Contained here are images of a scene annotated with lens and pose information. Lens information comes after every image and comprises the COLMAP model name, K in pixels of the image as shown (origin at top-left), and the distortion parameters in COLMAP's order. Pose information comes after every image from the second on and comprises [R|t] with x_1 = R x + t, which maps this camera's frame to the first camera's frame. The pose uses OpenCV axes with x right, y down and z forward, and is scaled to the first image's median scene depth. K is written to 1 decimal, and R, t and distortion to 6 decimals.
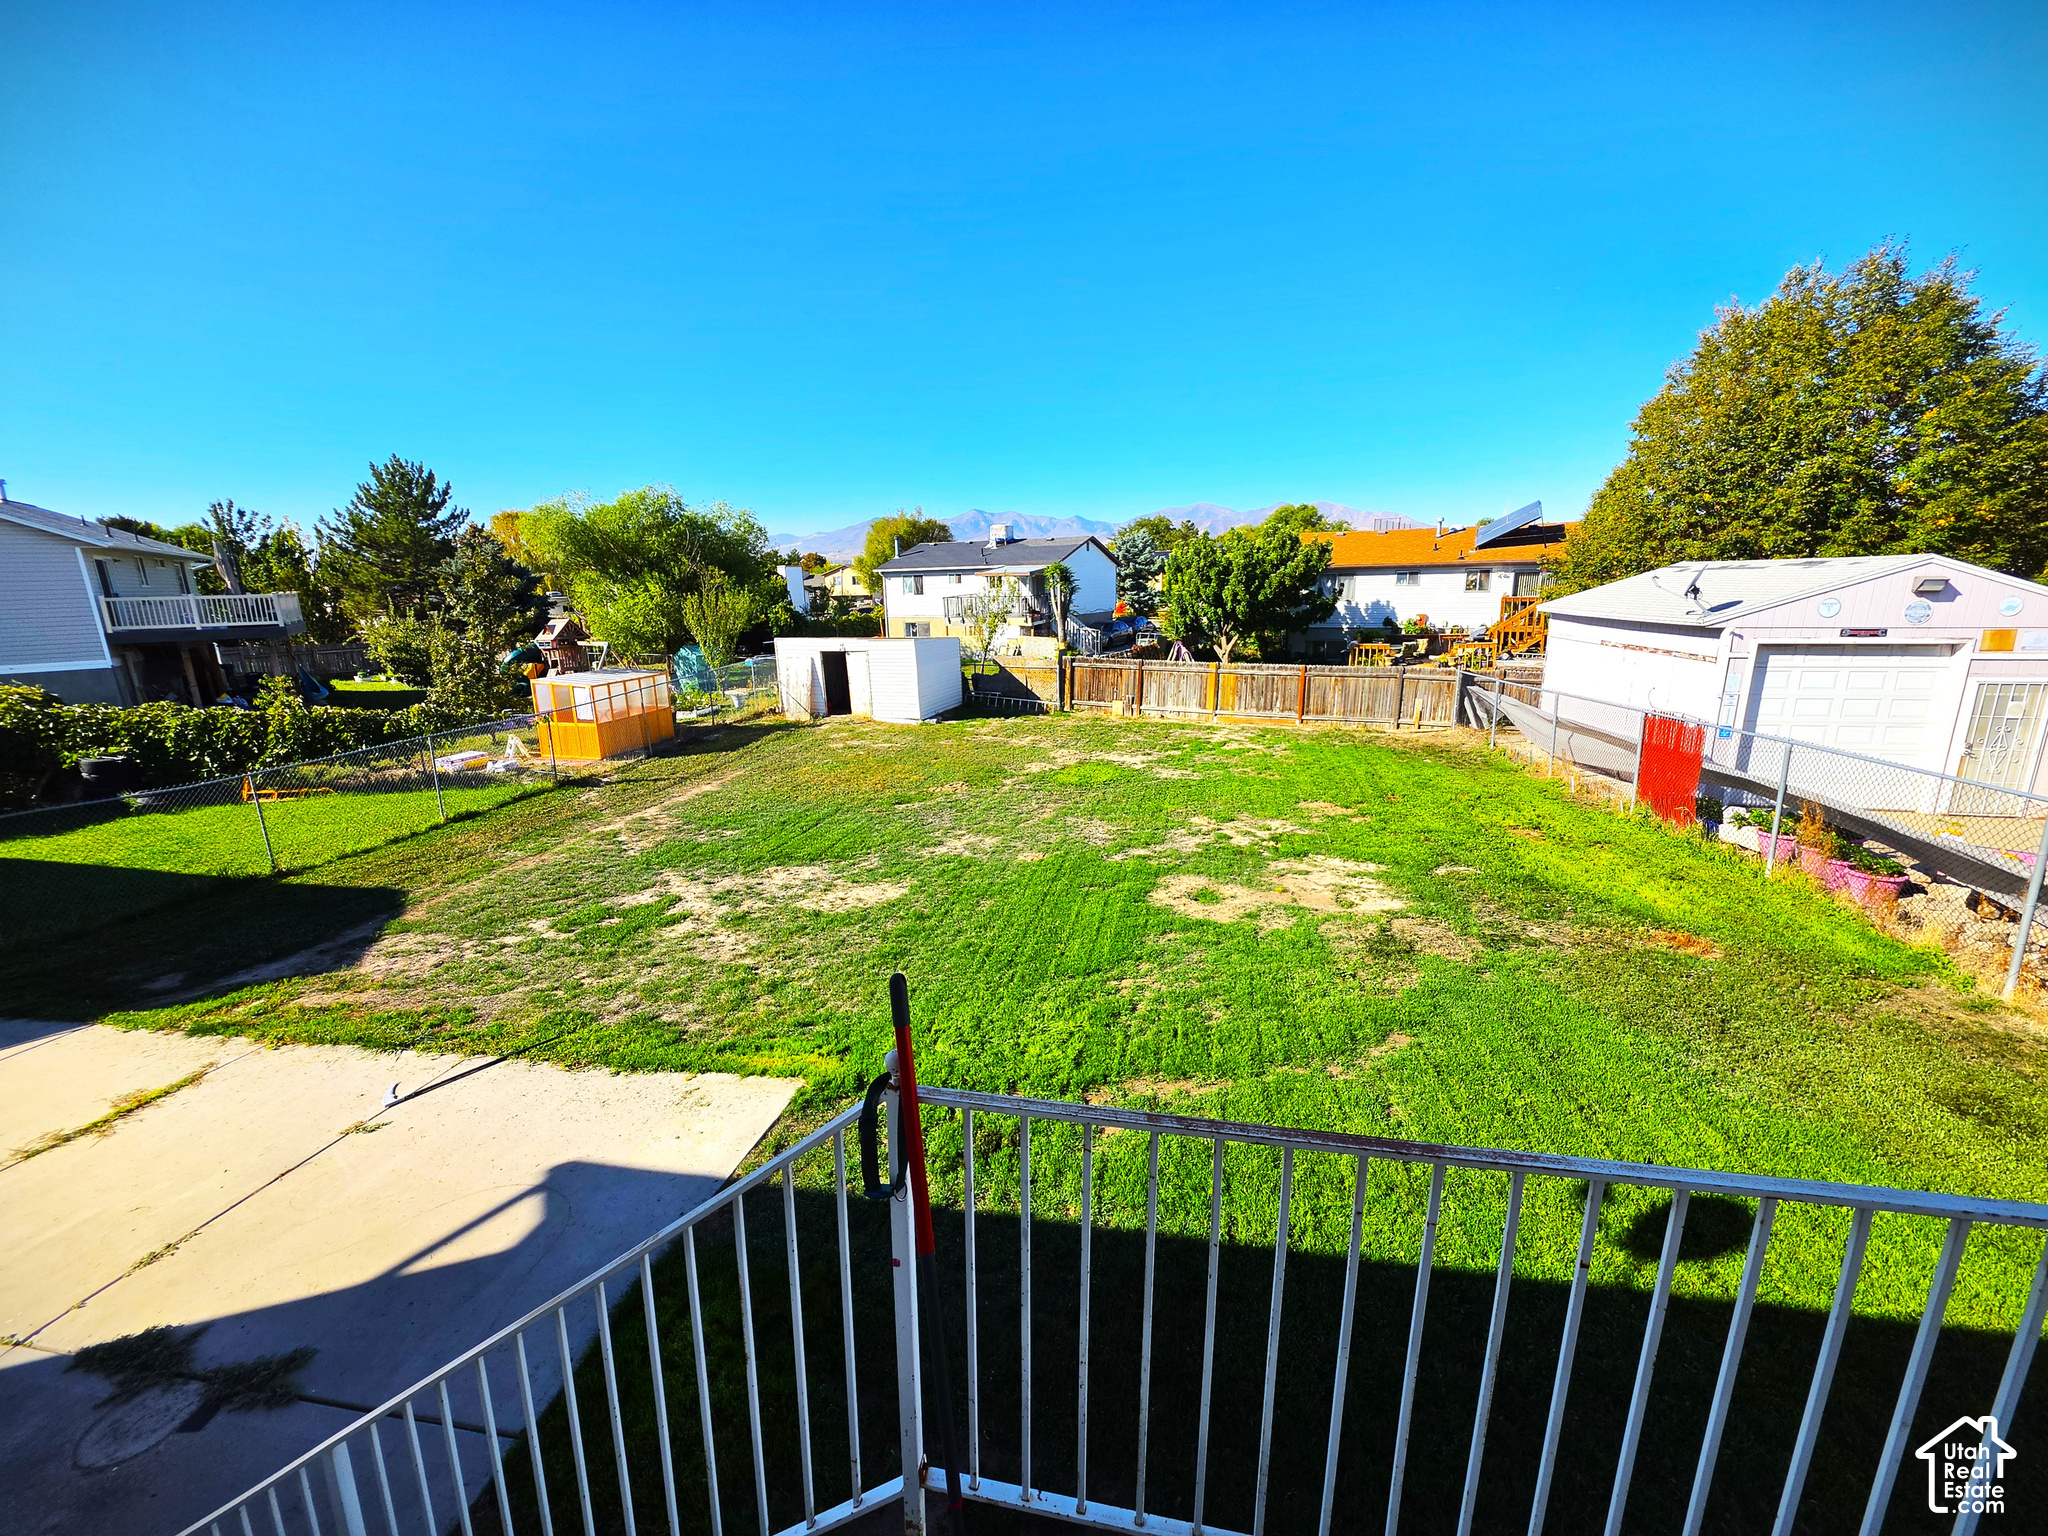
lens RADIAL K [[818.9, 0, 1020.5], [0, 818.9, 762.0], [0, 0, 1]] dist [-0.001475, -0.000263]
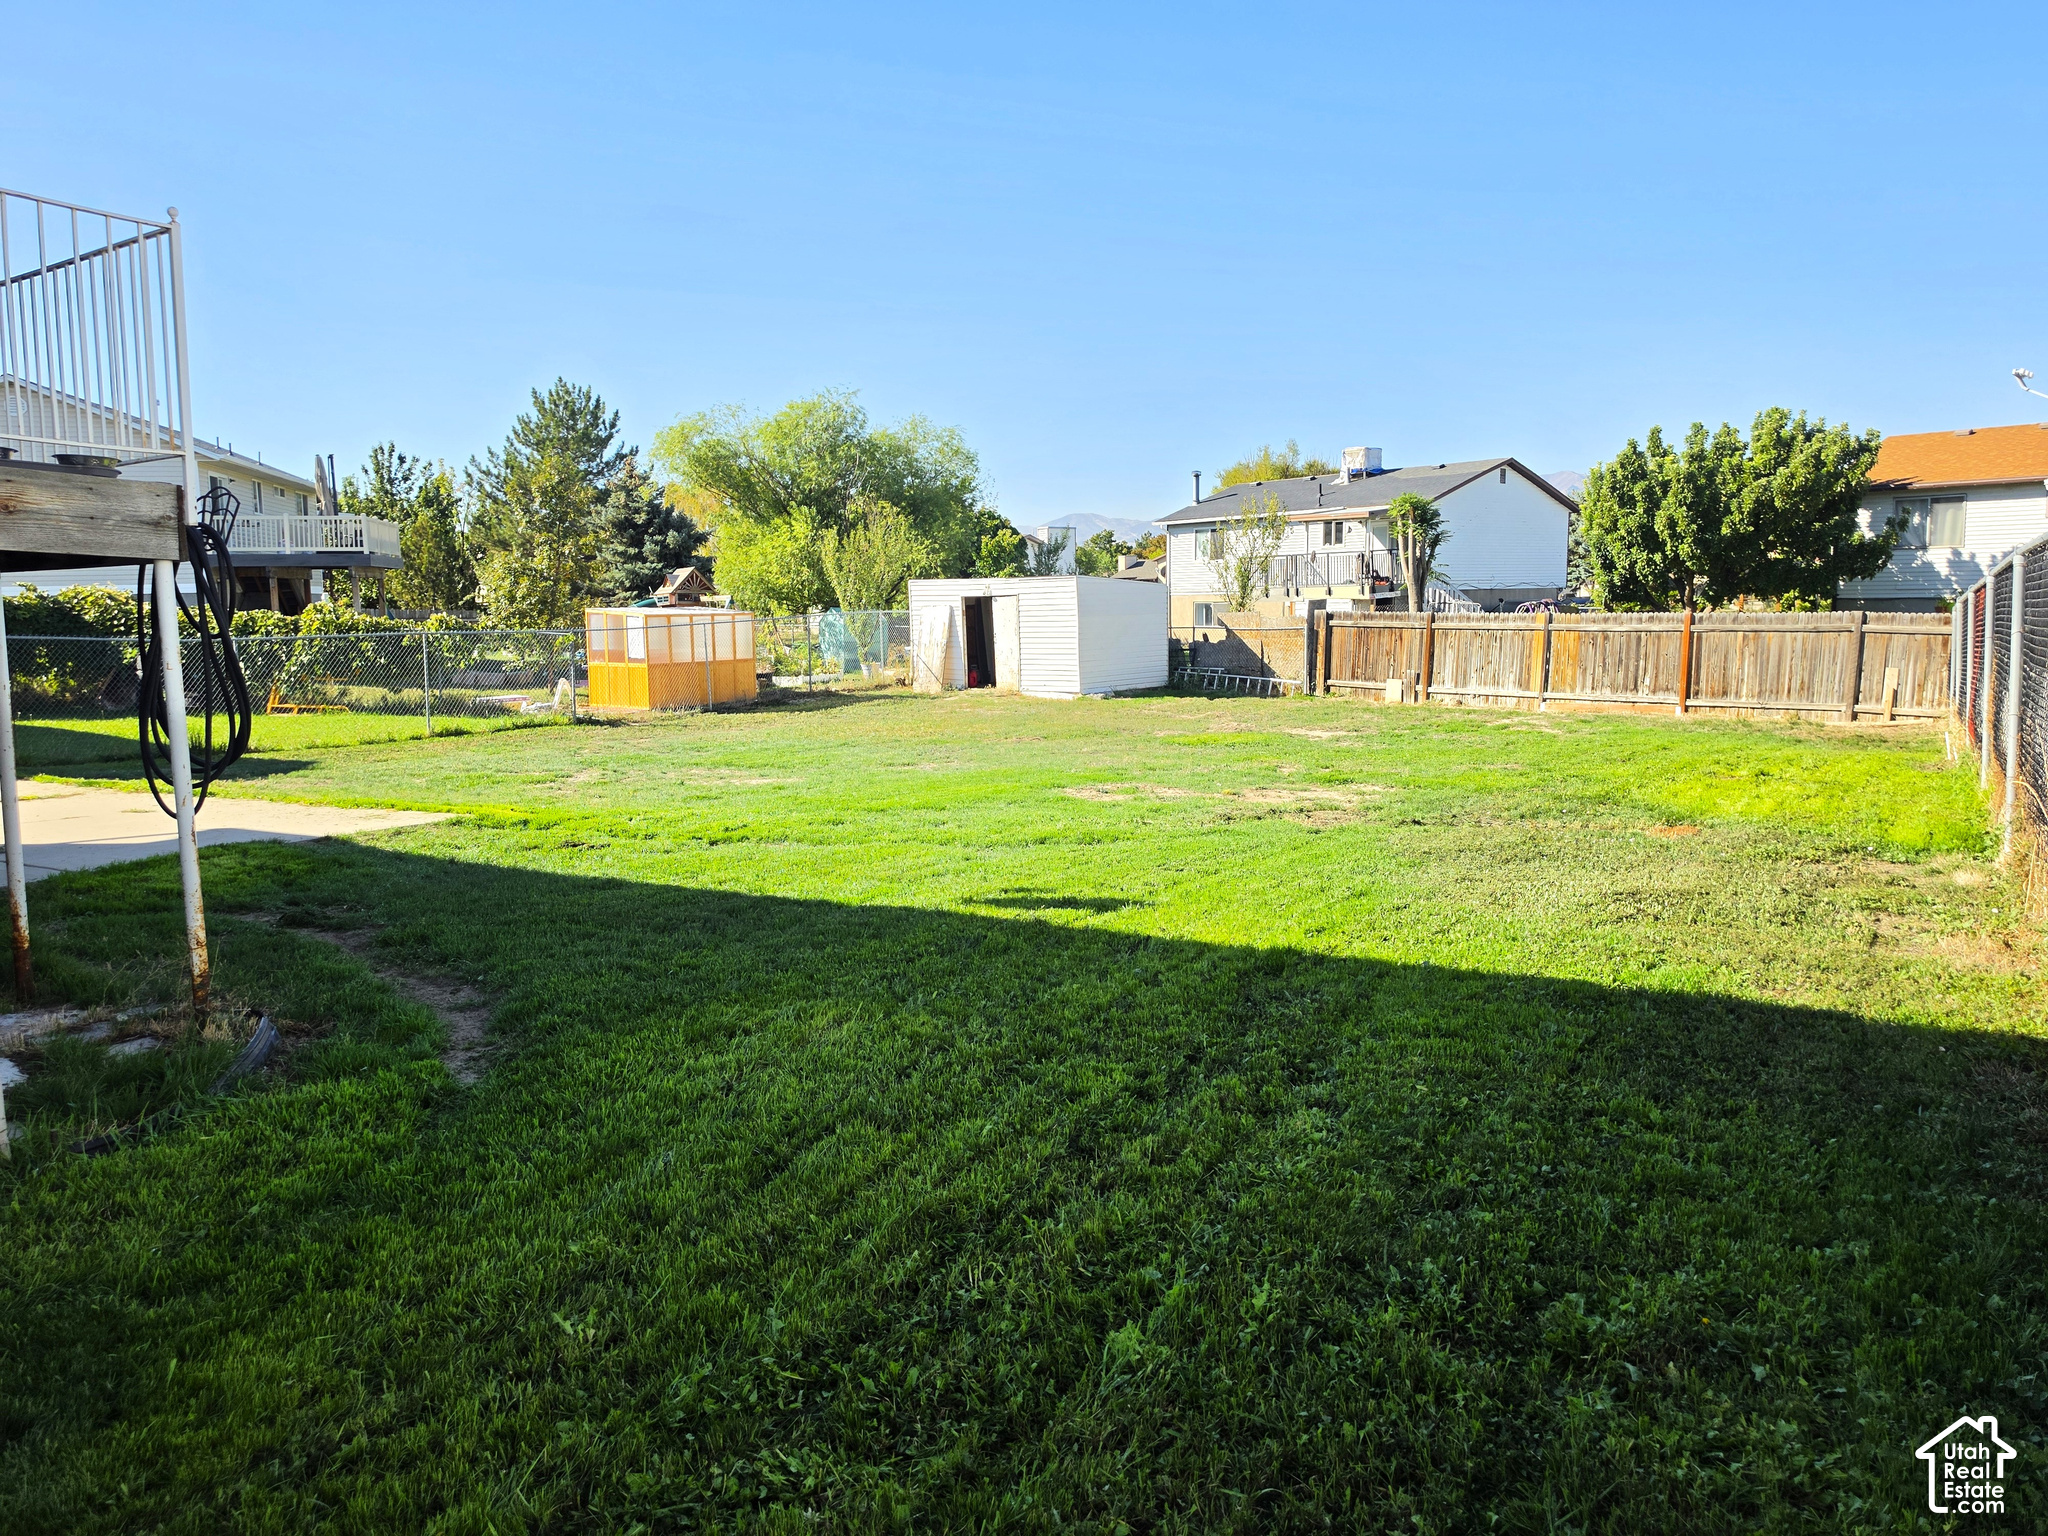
lens RADIAL K [[1414.8, 0, 1024.7], [0, 1414.8, 761.1], [0, 0, 1]] dist [0.113481, -0.197017]
pose [[0.930049, 0.050204, -0.363991, 0.219213], [-0.088257, 0.992144, -0.088667, 0.092868], [0.356680, 0.114590, 0.927173, -0.084377]]
